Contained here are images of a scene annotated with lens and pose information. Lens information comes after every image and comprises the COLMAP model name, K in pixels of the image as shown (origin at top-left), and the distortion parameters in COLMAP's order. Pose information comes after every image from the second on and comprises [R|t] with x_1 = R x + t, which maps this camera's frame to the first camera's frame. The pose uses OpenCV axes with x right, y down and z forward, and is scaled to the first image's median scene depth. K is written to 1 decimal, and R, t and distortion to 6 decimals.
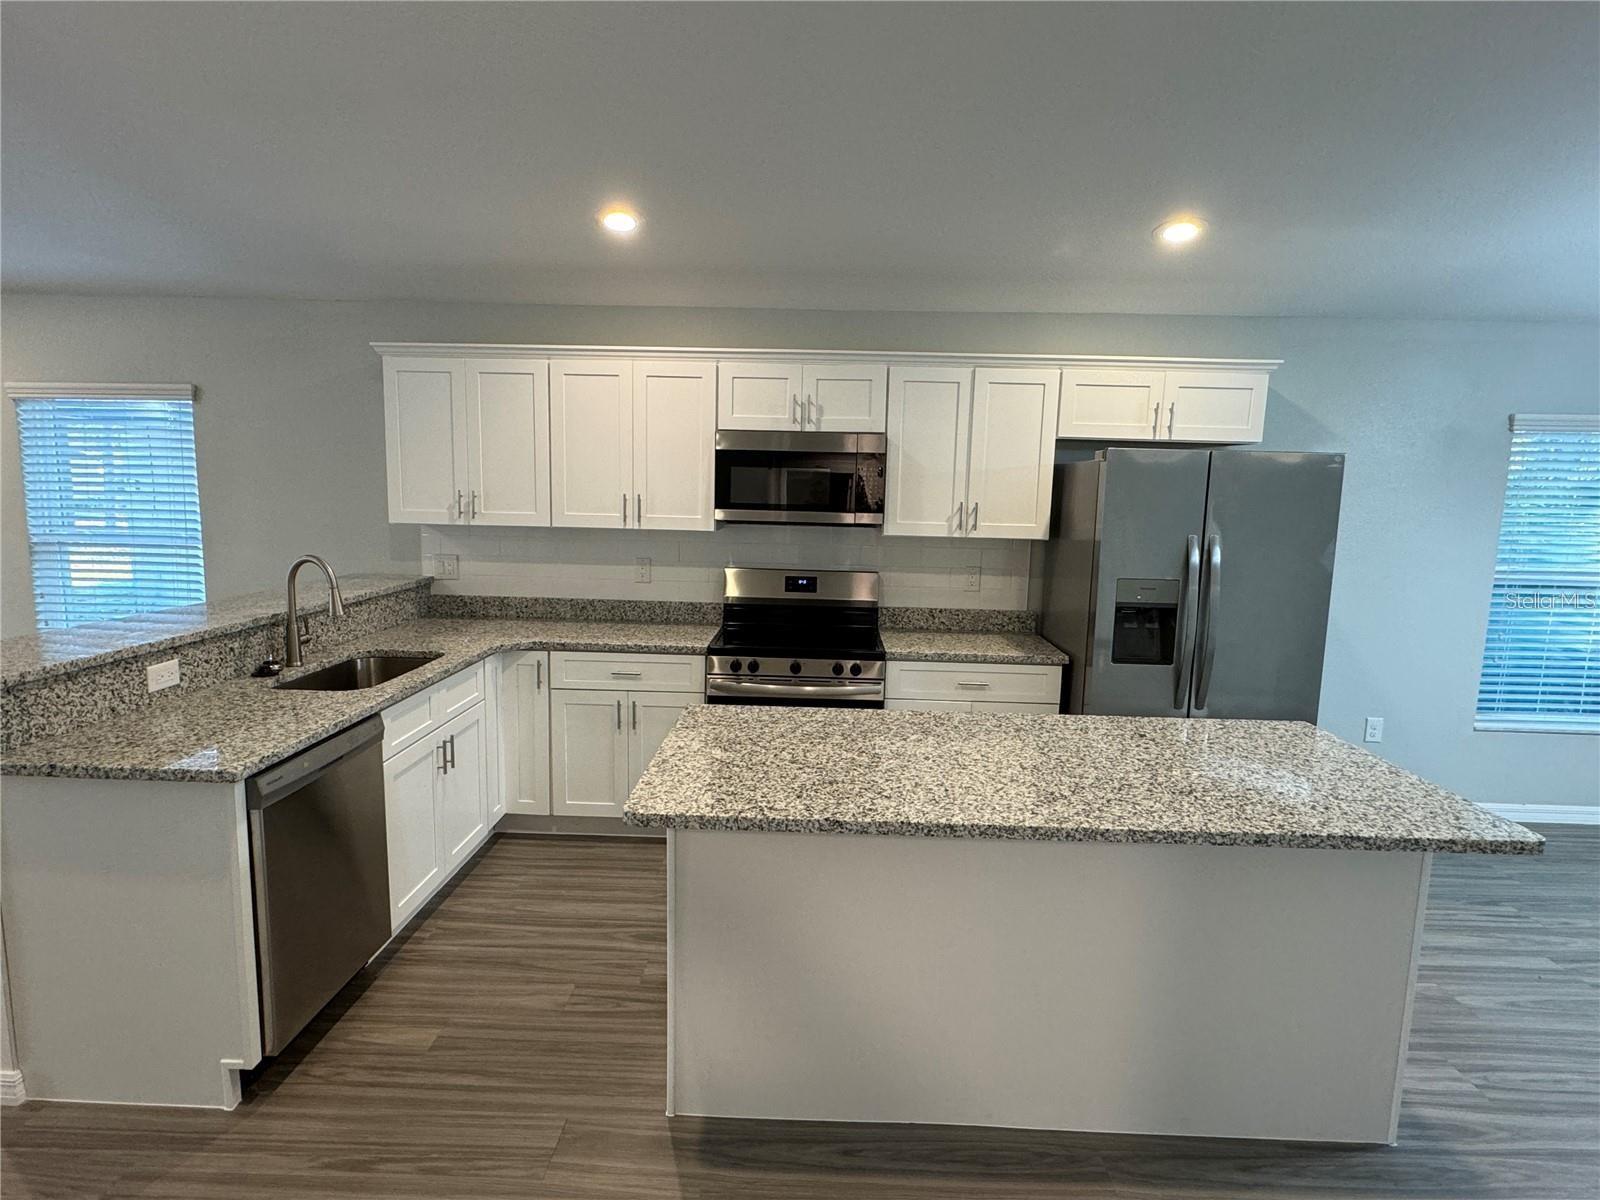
lens RADIAL K [[855.9, 0, 800.0], [0, 855.9, 600.0], [0, 0, 1]] dist [0.001746, 0.000023]
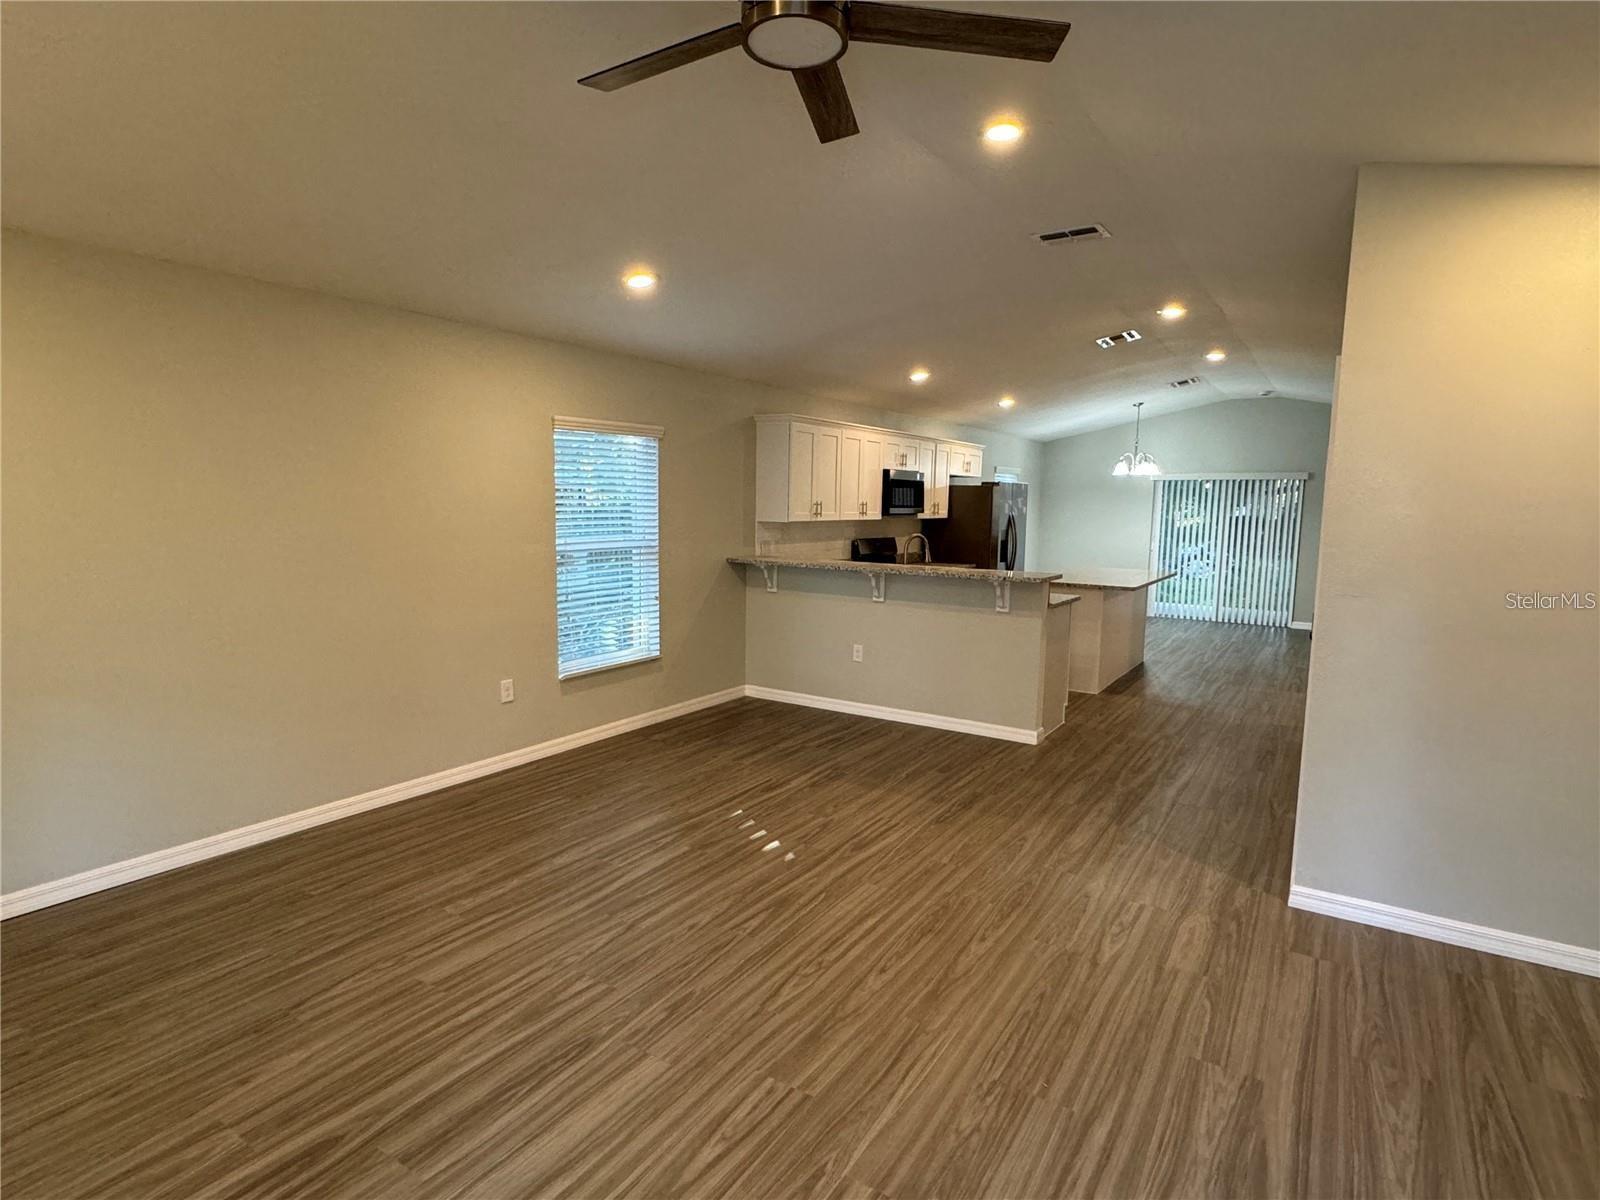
lens RADIAL K [[855.9, 0, 800.0], [0, 855.9, 600.0], [0, 0, 1]] dist [0.001746, 0.000023]
pose [[0.517867, -0.116124, 0.847543, -2.002889], [0.107415, 0.991730, 0.070246, -0.054251], [-0.848691, 0.054661, 0.526057, 0.118388]]
